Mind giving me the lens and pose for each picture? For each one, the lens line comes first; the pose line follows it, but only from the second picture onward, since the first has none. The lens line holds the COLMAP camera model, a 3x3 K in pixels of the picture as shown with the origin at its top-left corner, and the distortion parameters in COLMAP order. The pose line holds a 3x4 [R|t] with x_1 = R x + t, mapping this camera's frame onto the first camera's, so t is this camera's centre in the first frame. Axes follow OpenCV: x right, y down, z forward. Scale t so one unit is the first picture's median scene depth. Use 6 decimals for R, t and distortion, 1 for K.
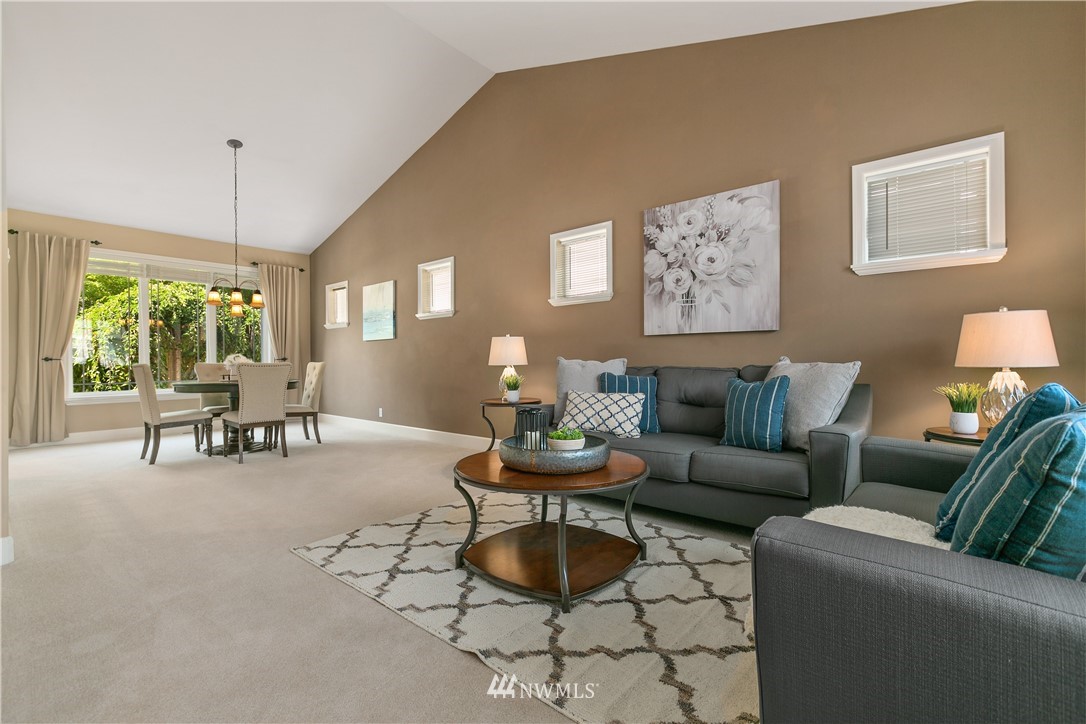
lens RADIAL K [[486.4, 0, 538.8], [0, 486.4, 357.5], [0, 0, 1]] dist [-0.000921, -0.001264]
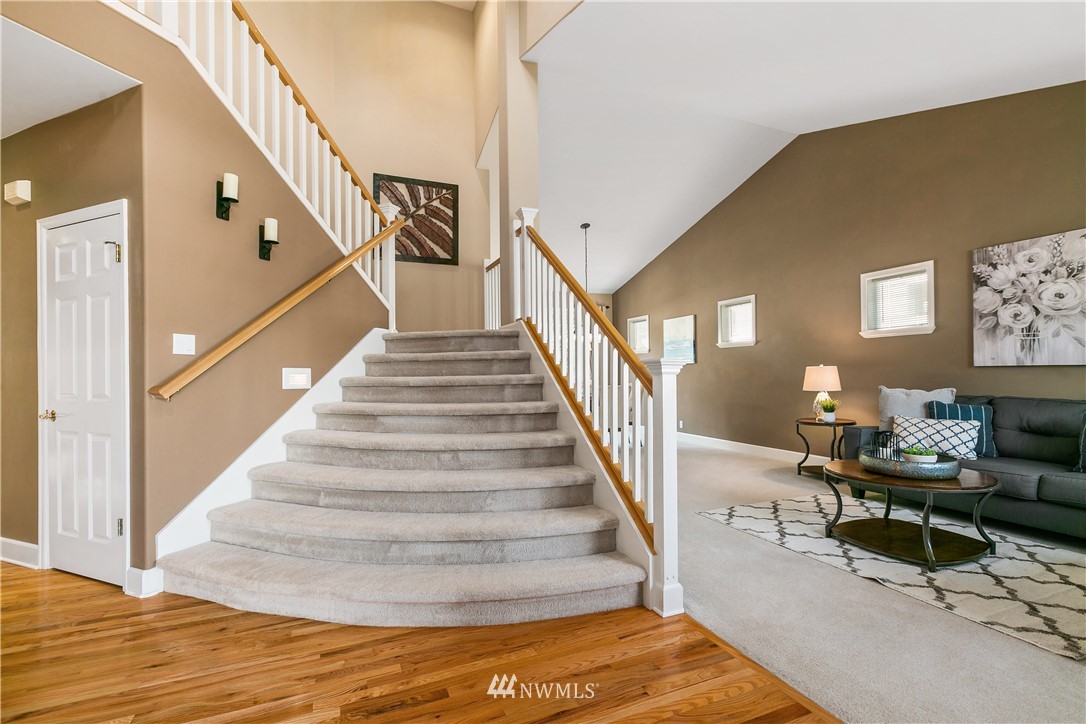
lens RADIAL K [[486.4, 0, 540.3], [0, 486.4, 367.9], [0, 0, 1]] dist [-0.000921, -0.001264]
pose [[0.893603, -0.005319, -0.448827, -0.180215], [0.005158, 0.999985, -0.001581, -0.050917], [0.448829, -0.000902, 0.893617, -0.443849]]
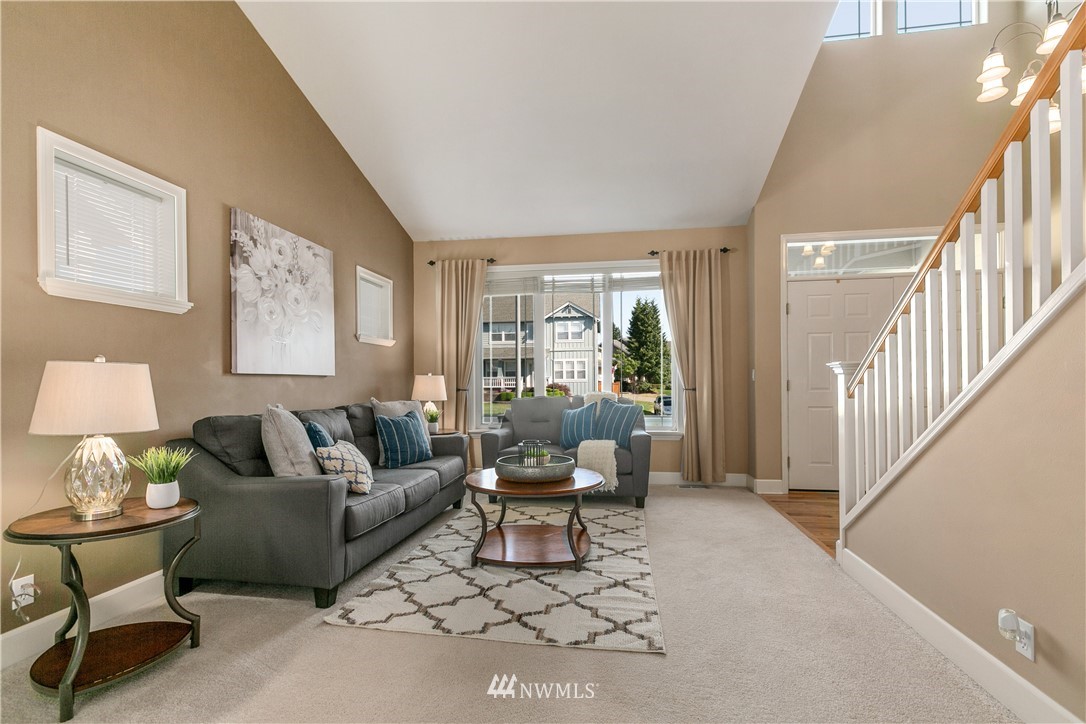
lens RADIAL K [[486.4, 0, 545.4], [0, 486.4, 382.3], [0, 0, 1]] dist [-0.000921, -0.001264]
pose [[-0.530299, 0.004816, 0.847797, -0.767117], [-0.001733, 0.999976, -0.006765, -0.030457], [-0.847809, -0.005057, -0.530278, 1.123882]]
